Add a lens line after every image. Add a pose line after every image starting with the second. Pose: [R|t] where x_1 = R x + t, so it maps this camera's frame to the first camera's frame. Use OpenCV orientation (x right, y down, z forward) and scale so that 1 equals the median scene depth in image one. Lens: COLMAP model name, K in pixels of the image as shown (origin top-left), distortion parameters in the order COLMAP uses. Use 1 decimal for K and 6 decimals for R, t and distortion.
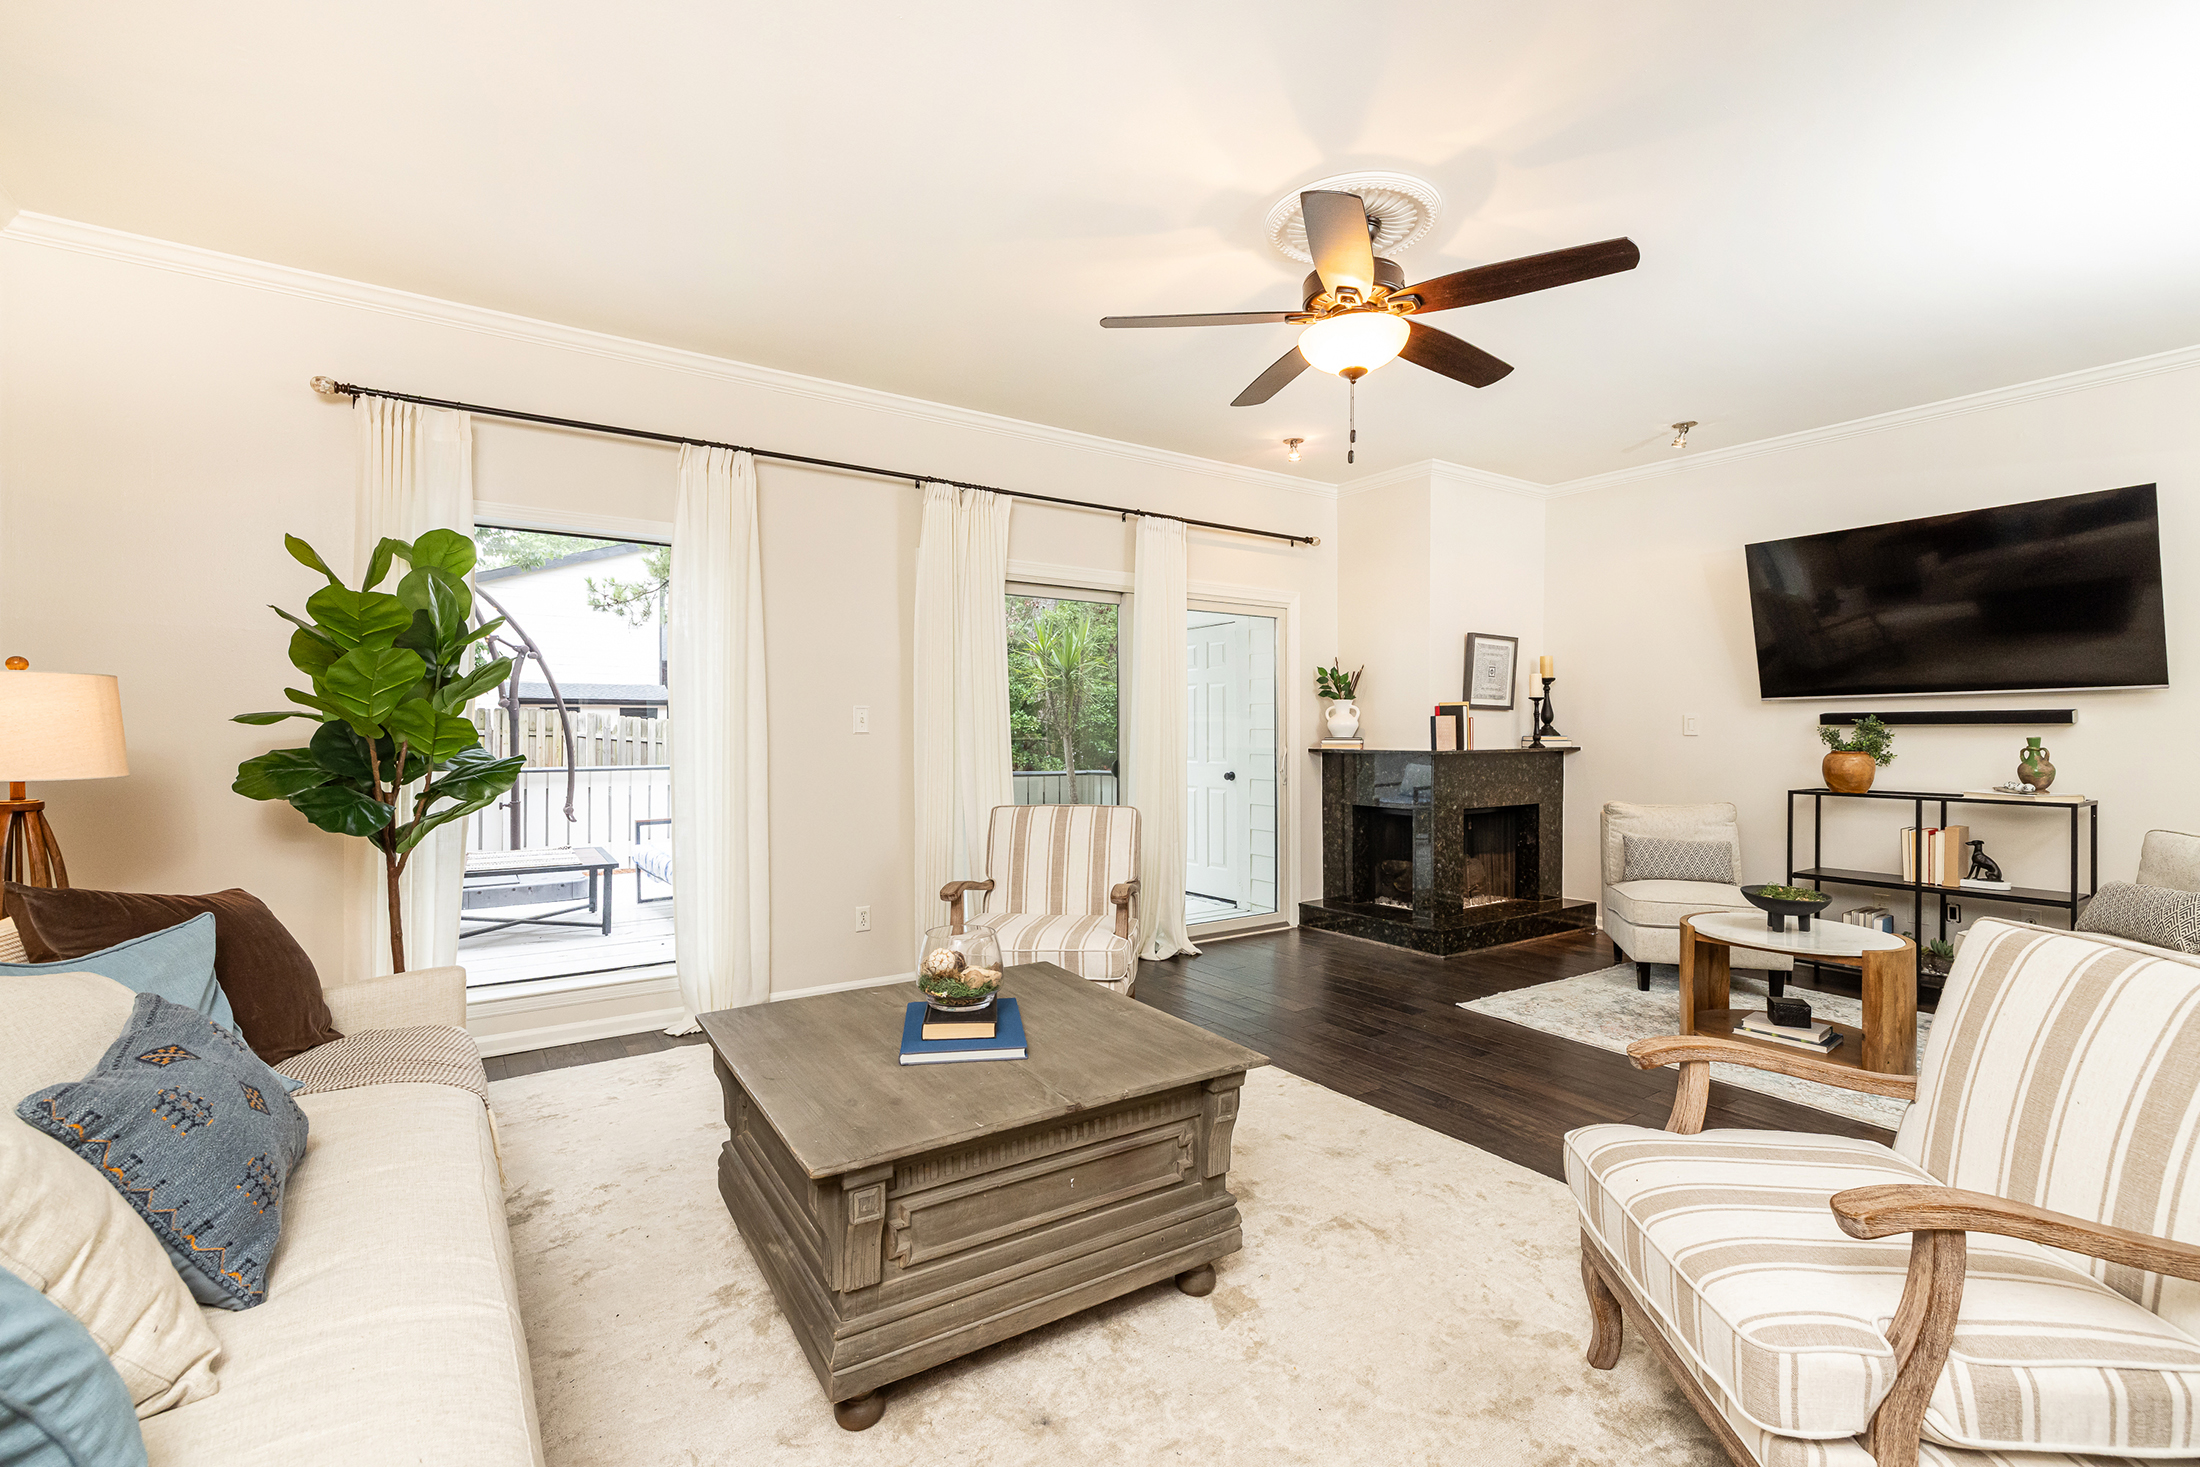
lens RADIAL K [[975.1, 0, 1117.8], [0, 975.1, 727.3], [0, 0, 1]] dist [0.001682, 0.000237]
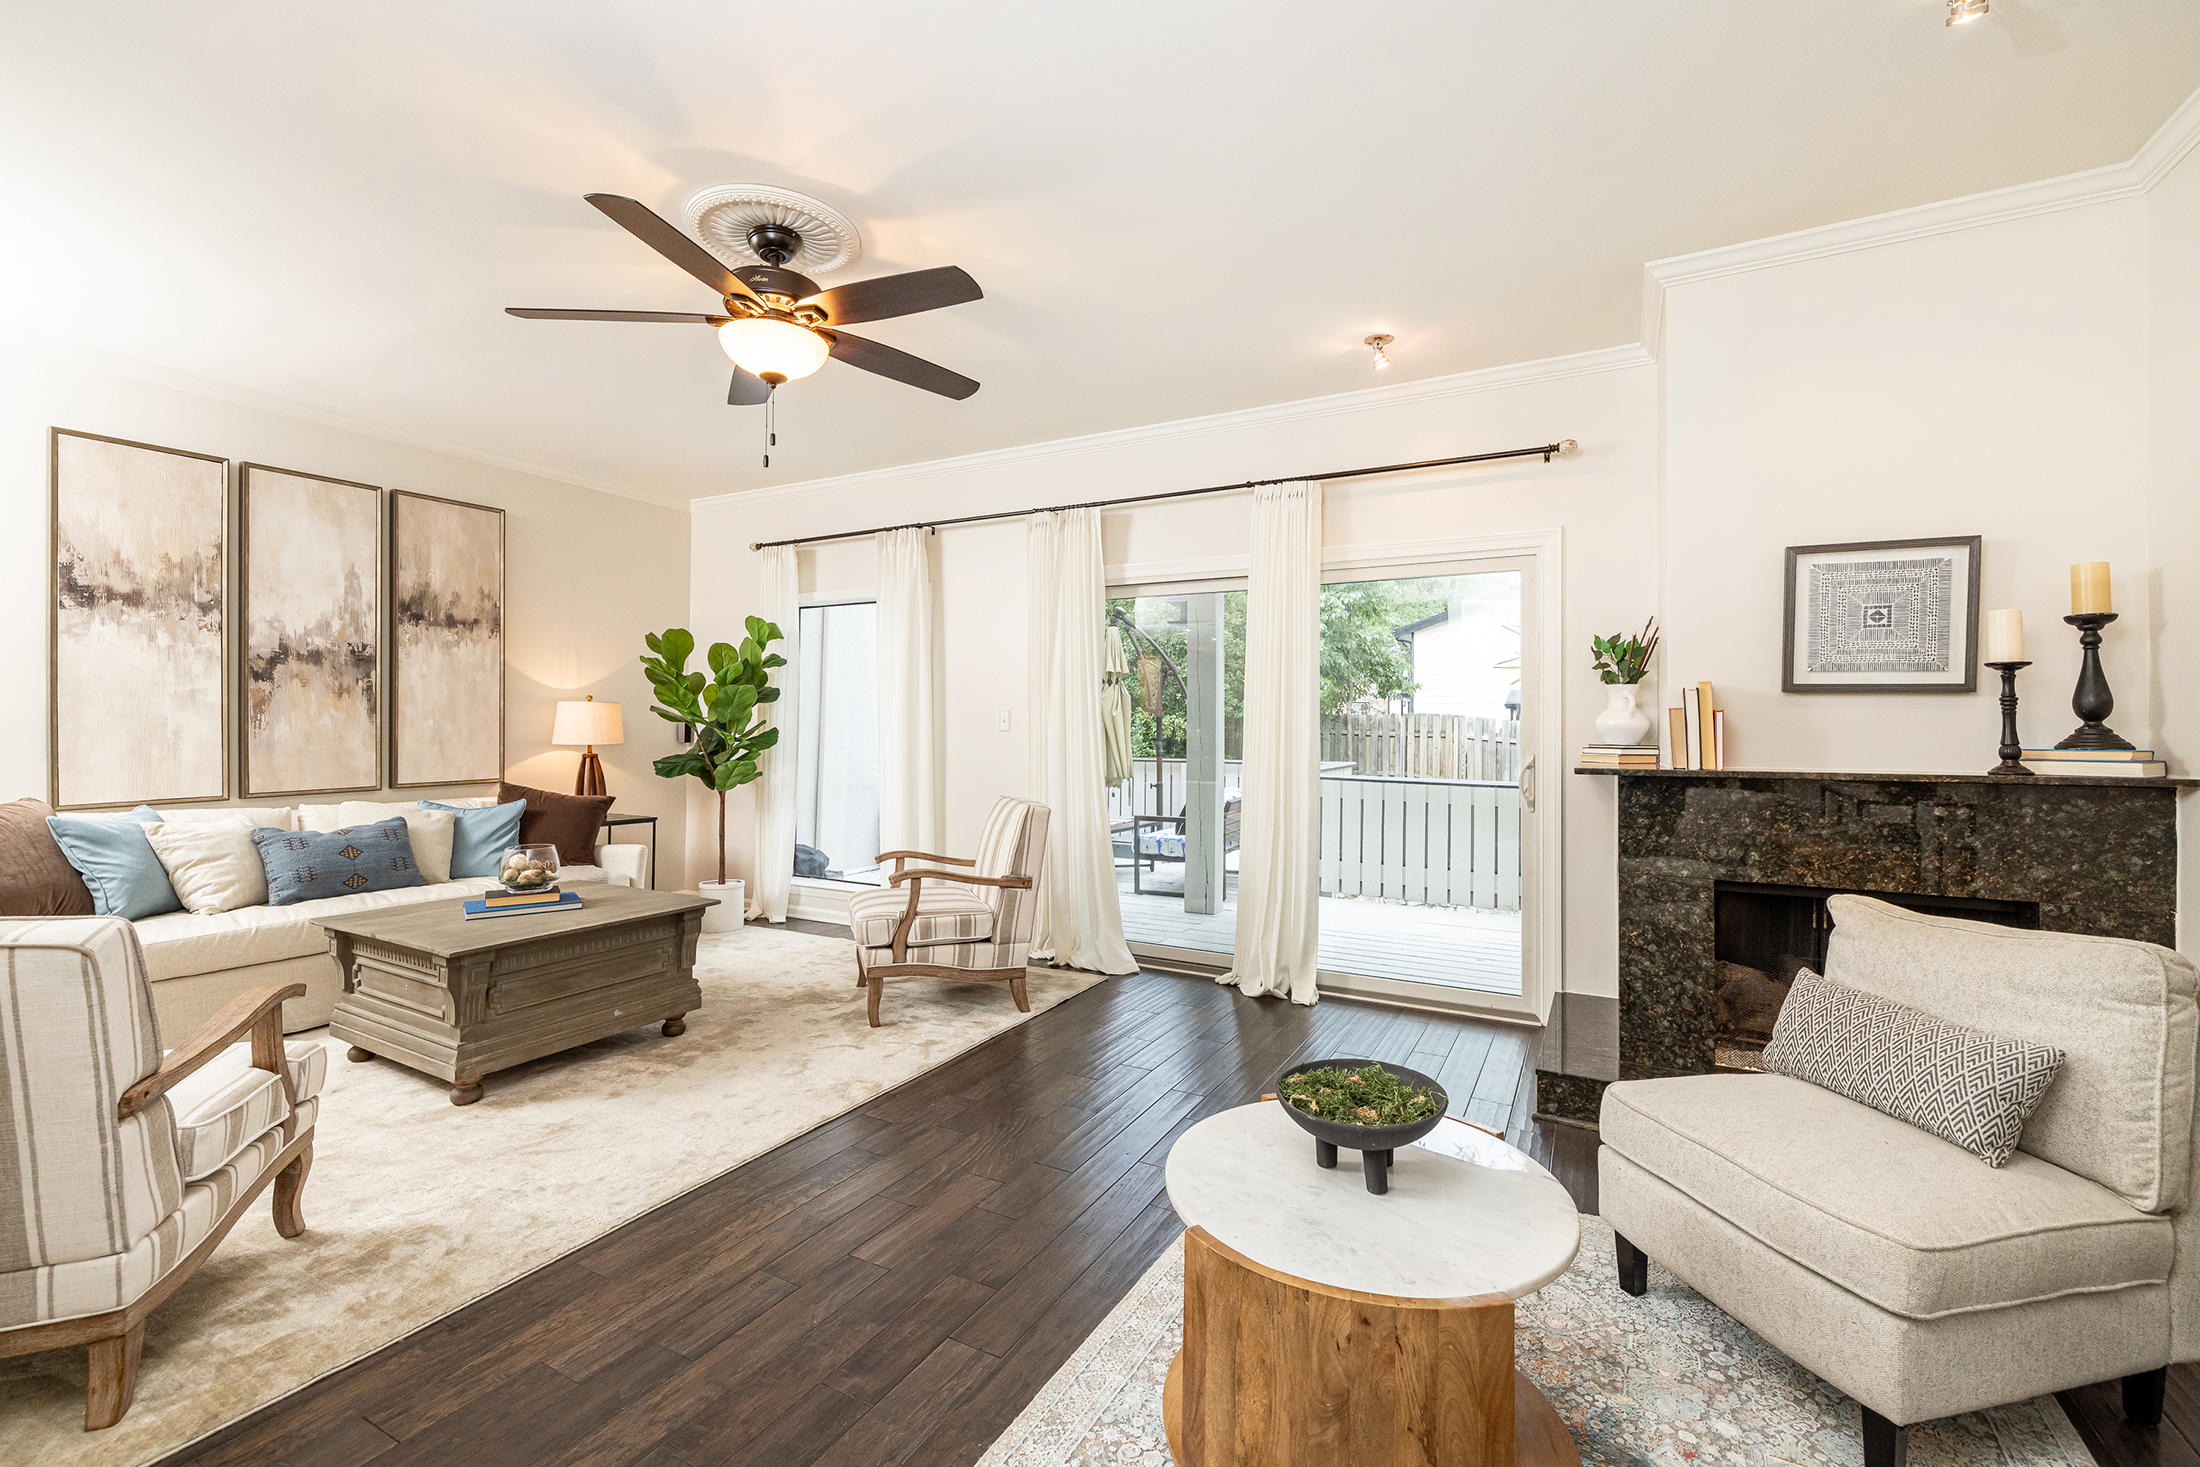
lens RADIAL K [[975.1, 0, 1110.7], [0, 975.1, 724.1], [0, 0, 1]] dist [0.001682, 0.000237]
pose [[0.434901, -0.001994, -0.900476, 0.650181], [-0.005655, 0.999972, -0.004946, 0.002100], [0.900461, 0.007243, 0.434877, 0.430379]]
